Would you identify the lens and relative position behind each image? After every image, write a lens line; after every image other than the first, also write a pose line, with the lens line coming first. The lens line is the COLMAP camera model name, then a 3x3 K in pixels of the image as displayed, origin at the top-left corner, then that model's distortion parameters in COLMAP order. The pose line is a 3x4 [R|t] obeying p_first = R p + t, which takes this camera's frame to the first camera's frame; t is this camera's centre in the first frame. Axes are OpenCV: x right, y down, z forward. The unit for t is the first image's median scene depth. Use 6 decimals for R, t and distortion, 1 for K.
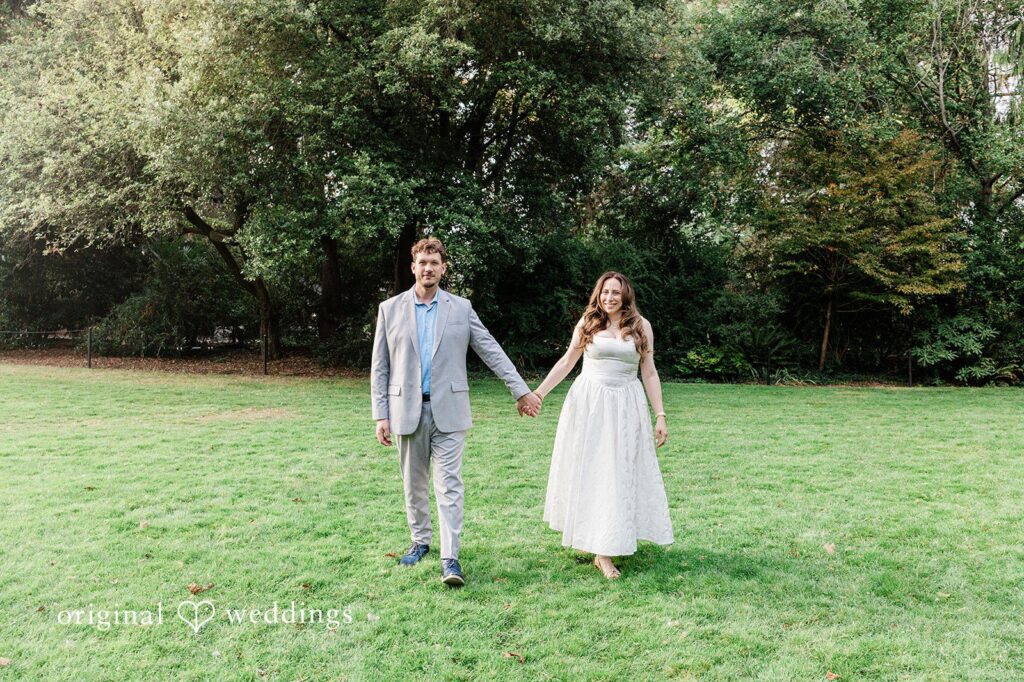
lens RADIAL K [[802.8, 0, 512.0], [0, 802.8, 341.0], [0, 0, 1]] dist [0.036160, -0.056742]
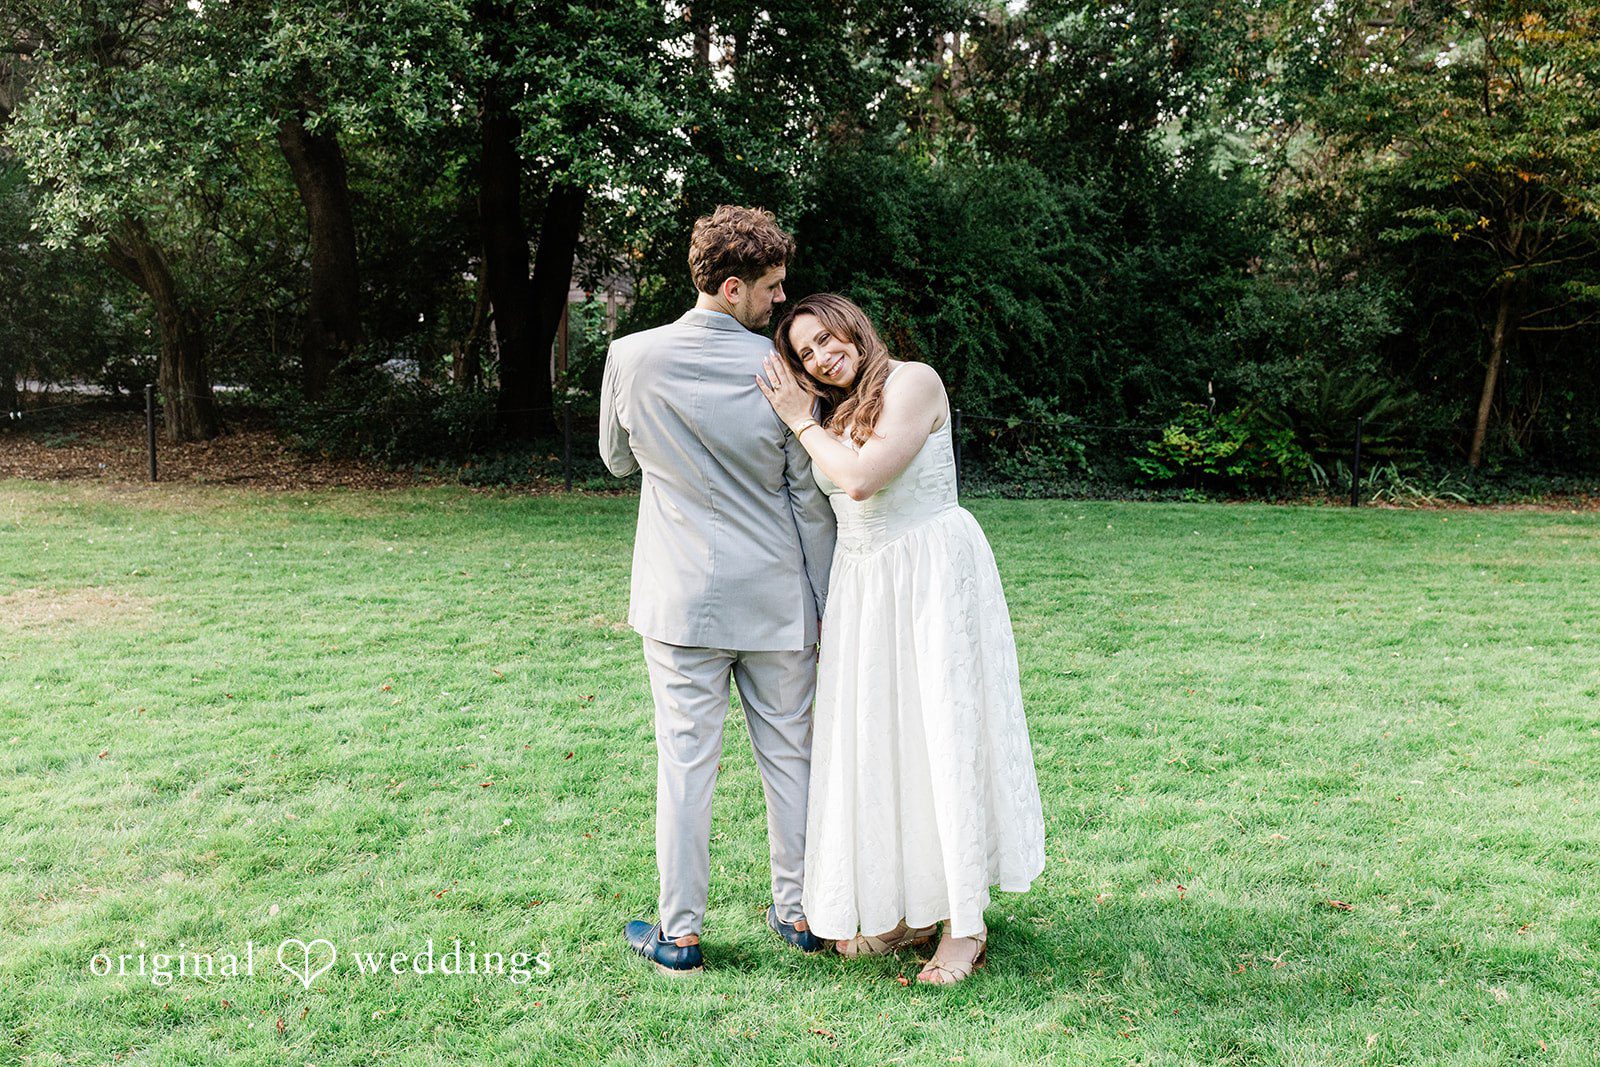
lens RADIAL K [[1633.9, 0, 800.0], [0, 1633.9, 533.5], [0, 0, 1]] dist [0.143620, -0.184761]
pose [[0.999914, 0.001076, 0.013082, 0.014269], [-0.002258, 0.995876, 0.090692, -0.008922], [-0.012931, -0.090714, 0.995793, 0.129323]]
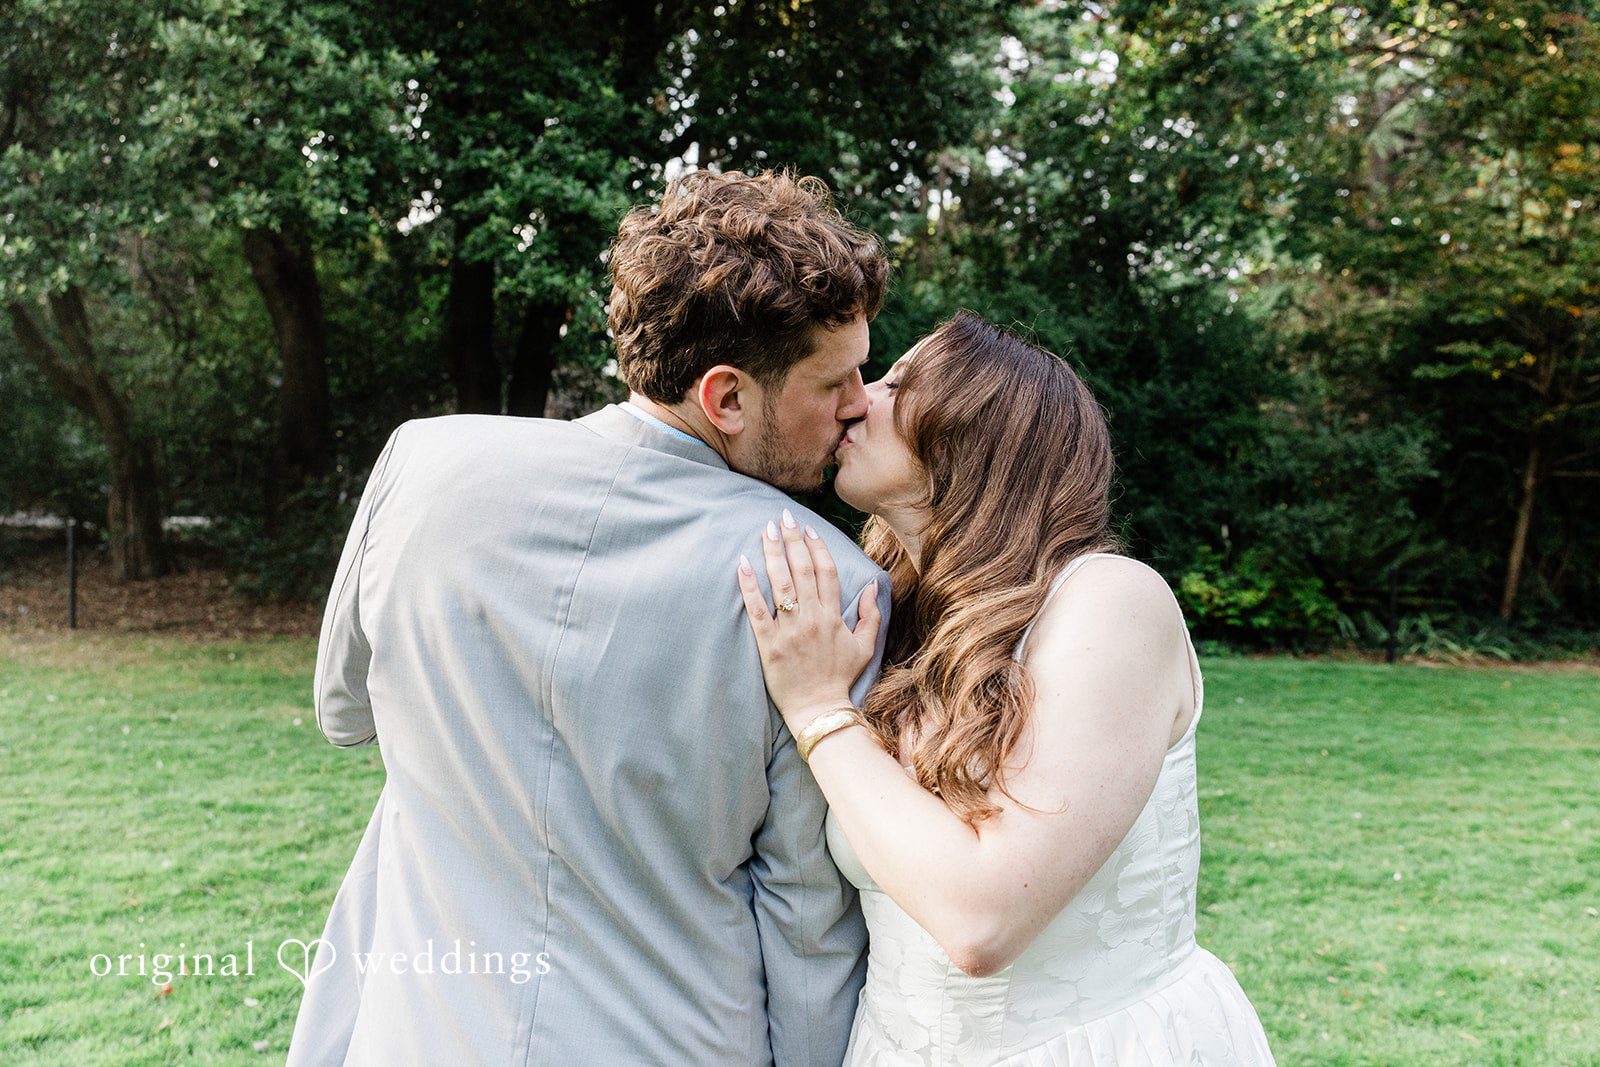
lens RADIAL K [[1532.0, 0, 800.0], [0, 1532.0, 533.5], [0, 0, 1]] dist [0.145565, -0.249320]
pose [[0.999769, 0.010310, 0.018866, 0.016509], [-0.010524, 0.999881, 0.011279, -0.012765], [-0.018748, -0.011475, 0.999758, 0.246310]]
